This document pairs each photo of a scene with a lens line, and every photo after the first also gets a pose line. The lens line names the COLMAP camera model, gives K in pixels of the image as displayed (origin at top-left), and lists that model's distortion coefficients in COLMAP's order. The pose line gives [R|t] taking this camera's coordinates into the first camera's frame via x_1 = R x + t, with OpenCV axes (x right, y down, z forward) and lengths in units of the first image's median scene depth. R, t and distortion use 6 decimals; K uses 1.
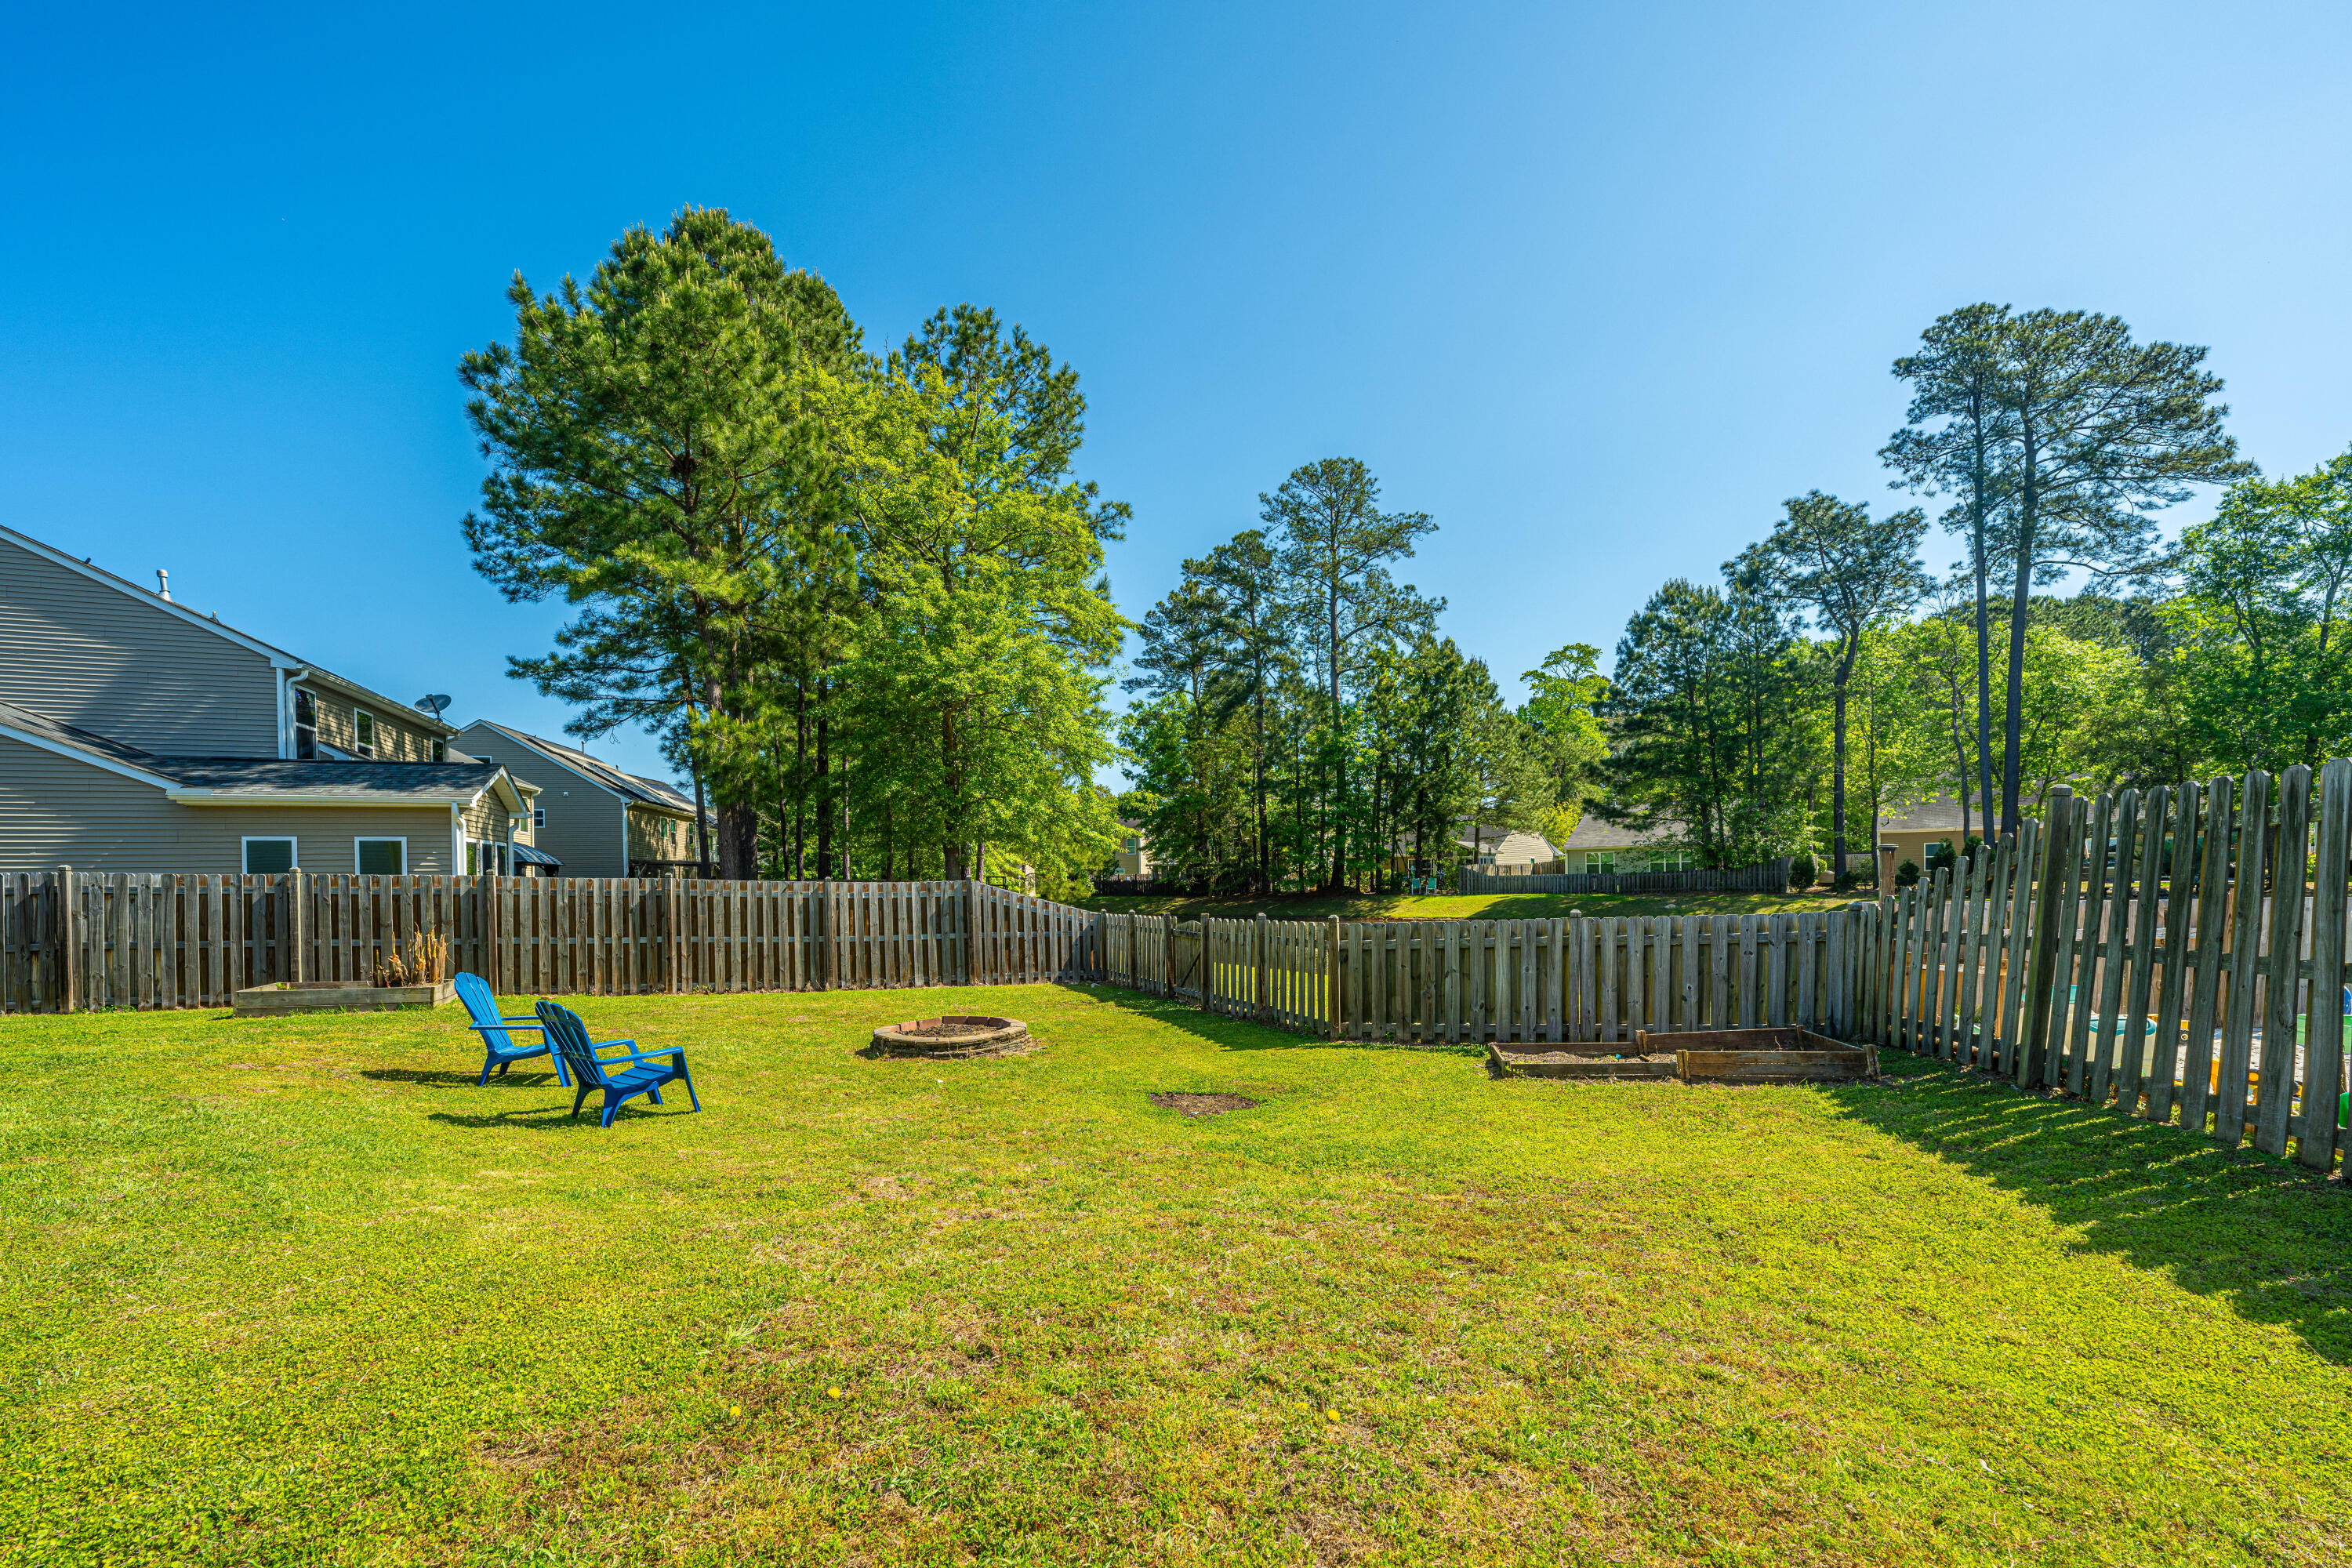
lens RADIAL K [[951.2, 0, 1177.9], [0, 951.2, 887.4], [0, 0, 1]] dist [-0.000751, 0.000548]
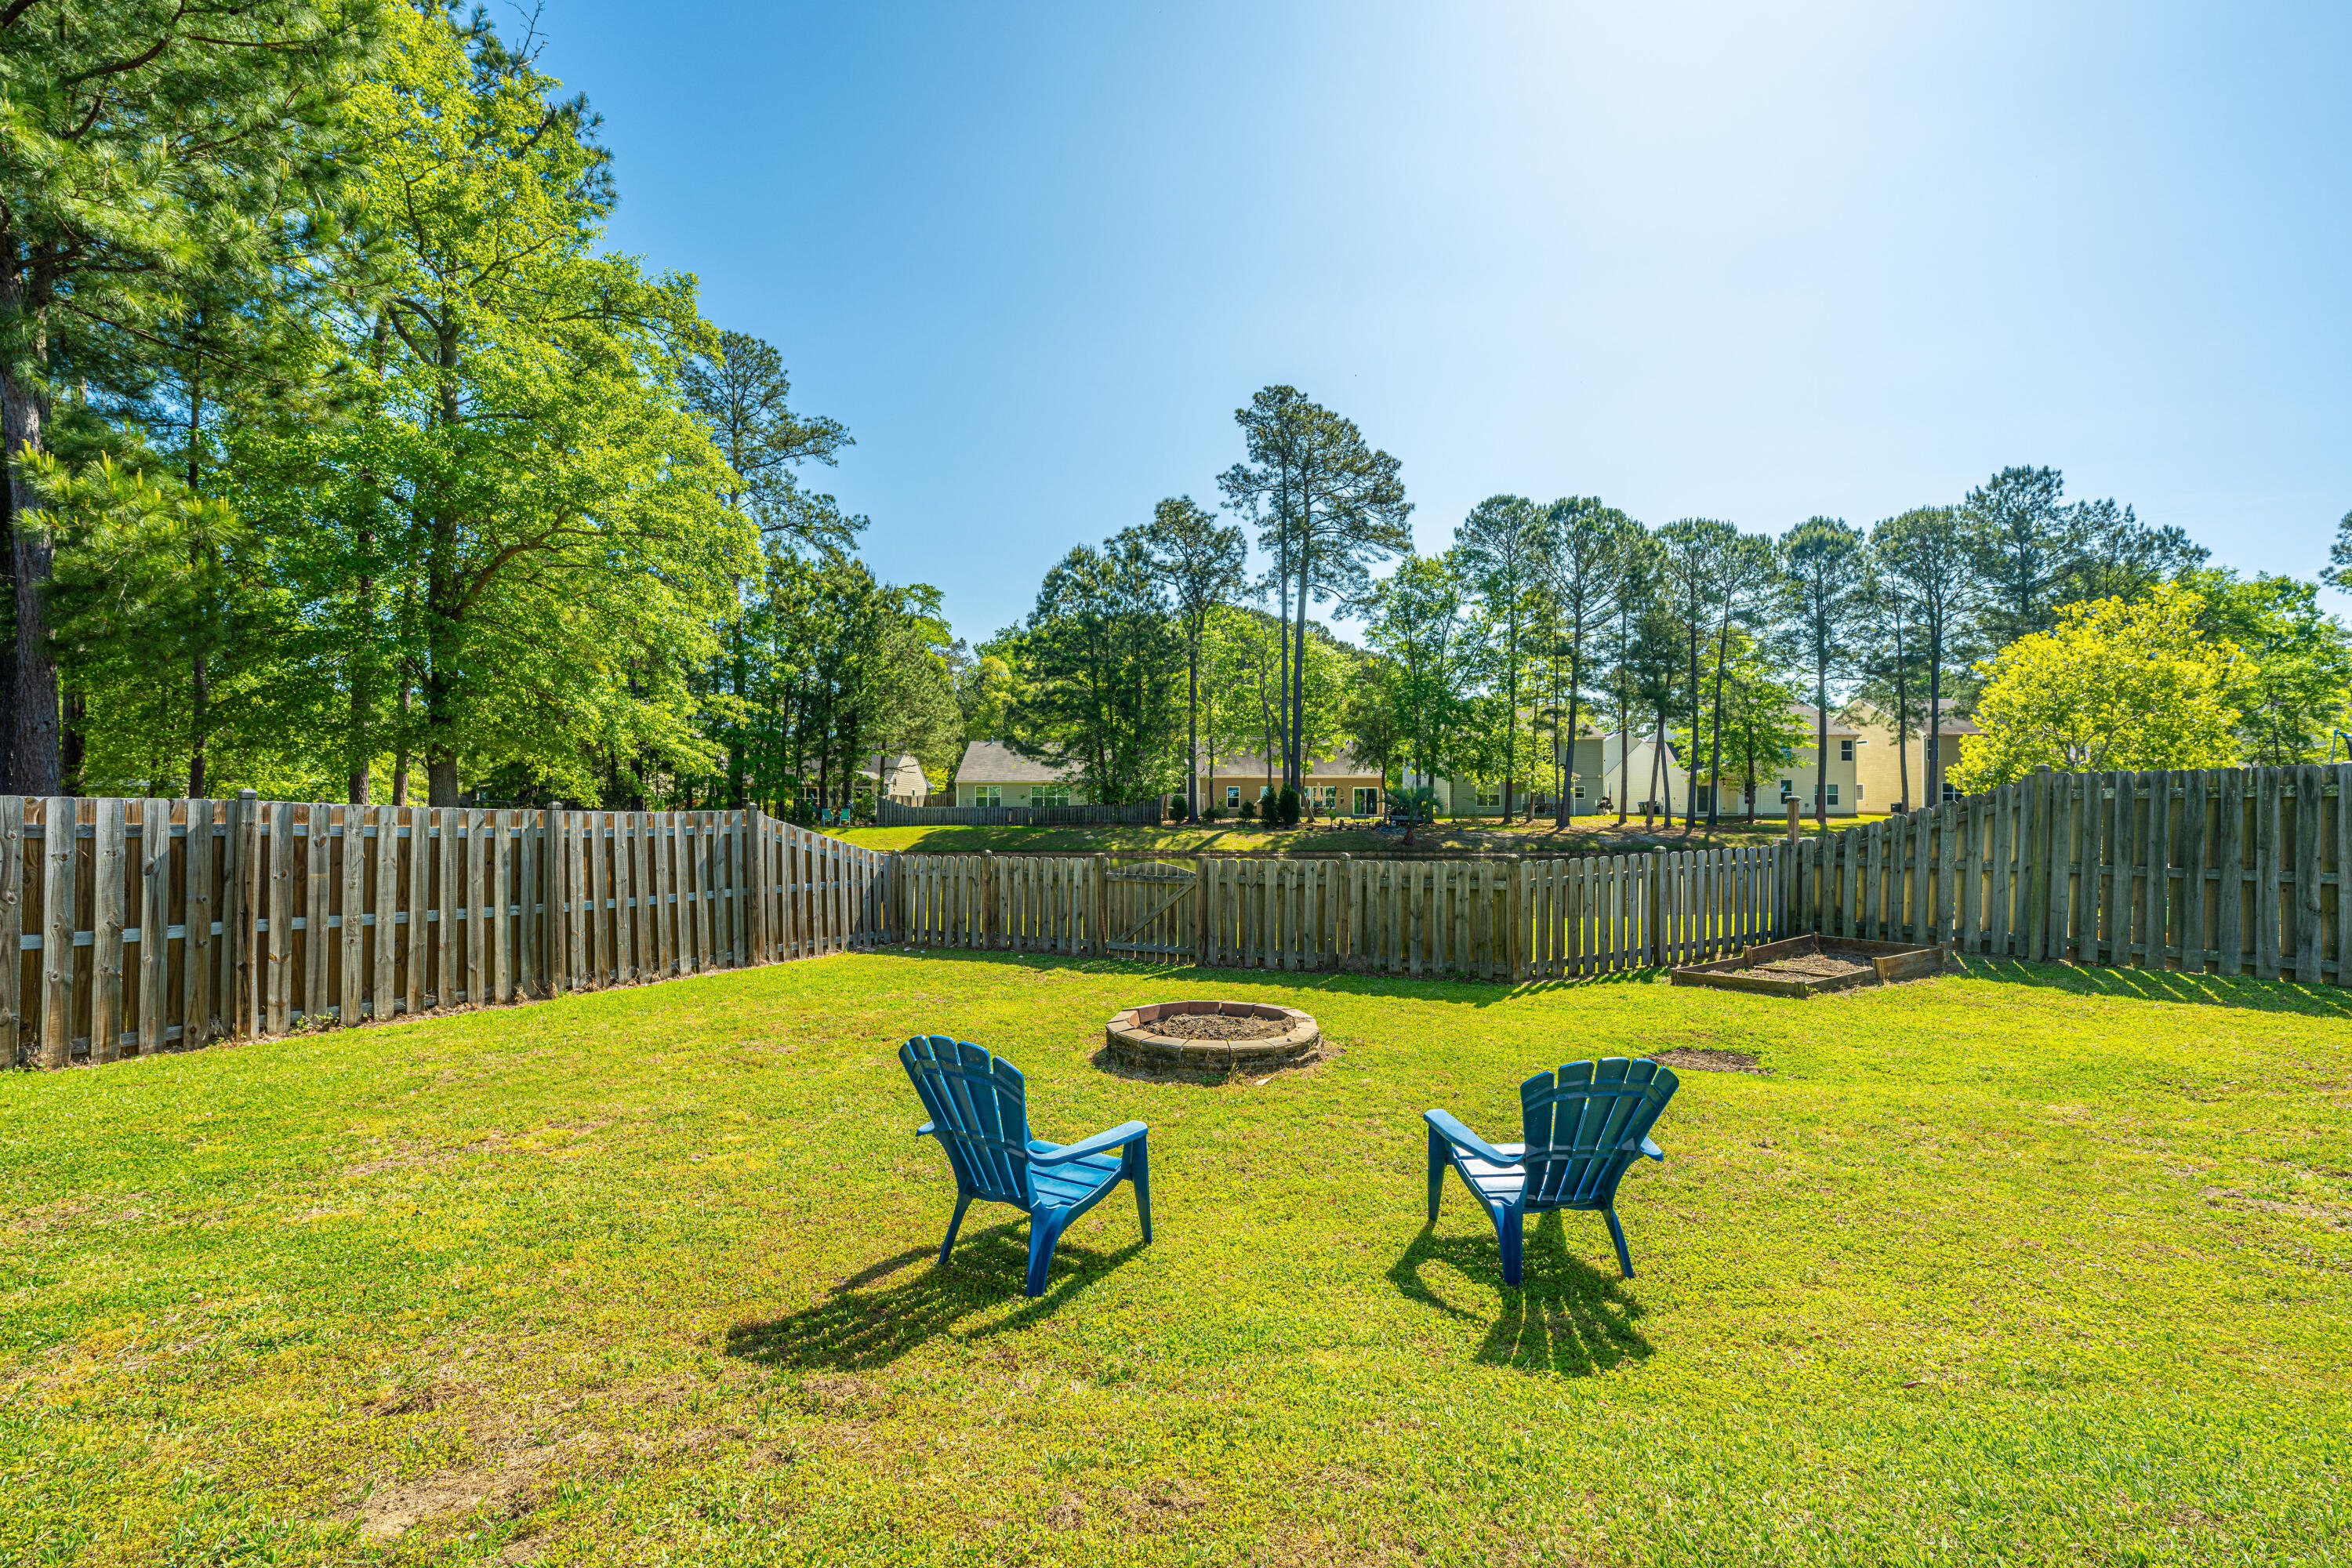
lens RADIAL K [[951.2, 0, 1176.7], [0, 951.2, 802.0], [0, 0, 1]] dist [-0.000751, 0.000548]
pose [[0.756155, 0.017538, 0.654158, -0.413537], [-0.007013, 0.999801, -0.018699, -0.002371], [-0.654356, 0.009552, 0.756127, 0.273796]]
